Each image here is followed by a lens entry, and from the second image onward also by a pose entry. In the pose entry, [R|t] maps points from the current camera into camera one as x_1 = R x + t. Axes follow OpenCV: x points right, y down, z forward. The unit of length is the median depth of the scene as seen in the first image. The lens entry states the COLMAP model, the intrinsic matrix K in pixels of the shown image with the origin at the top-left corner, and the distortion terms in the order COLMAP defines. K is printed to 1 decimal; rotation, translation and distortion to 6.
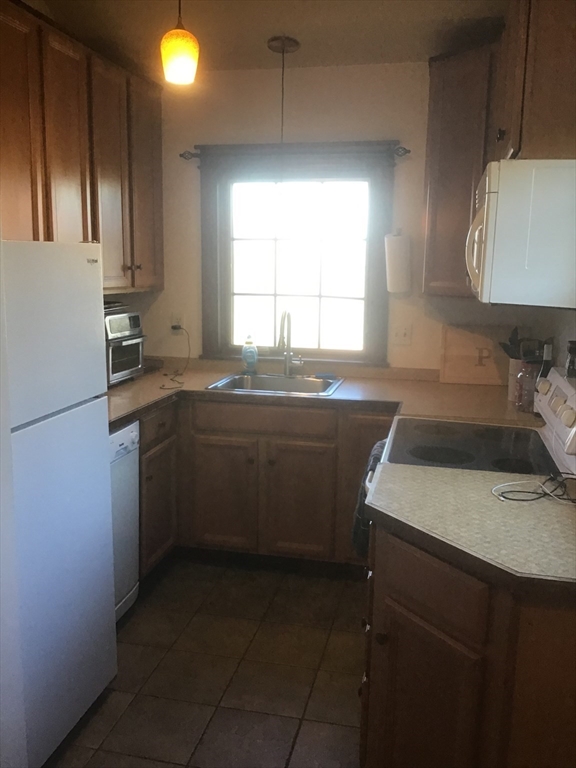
lens RADIAL K [[692.3, 0, 290.5], [0, 692.3, 384.2], [0, 0, 1]] dist [0.070783, -0.092751]
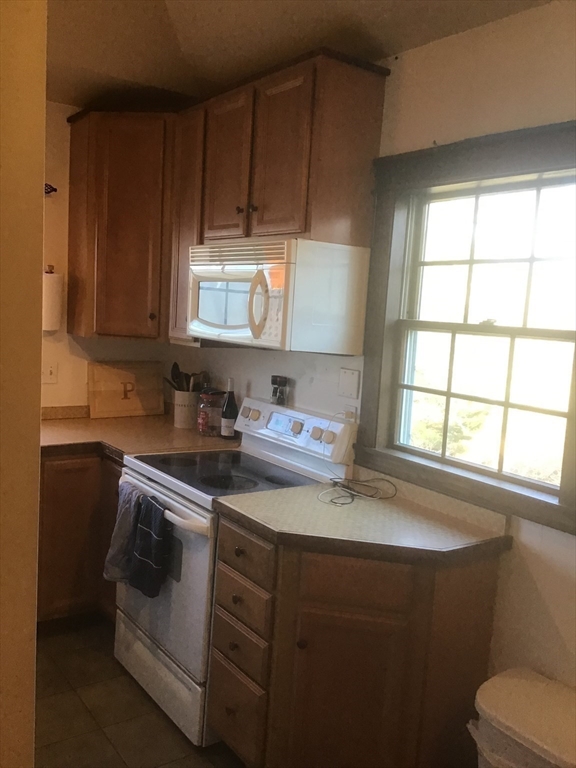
lens RADIAL K [[692.3, 0, 288.9], [0, 692.3, 385.8], [0, 0, 1]] dist [0.070783, -0.092751]
pose [[0.654410, -0.062231, 0.753574, -0.370514], [0.076967, 0.996913, 0.015488, -0.044008], [-0.752212, 0.047865, 0.657180, 0.105771]]
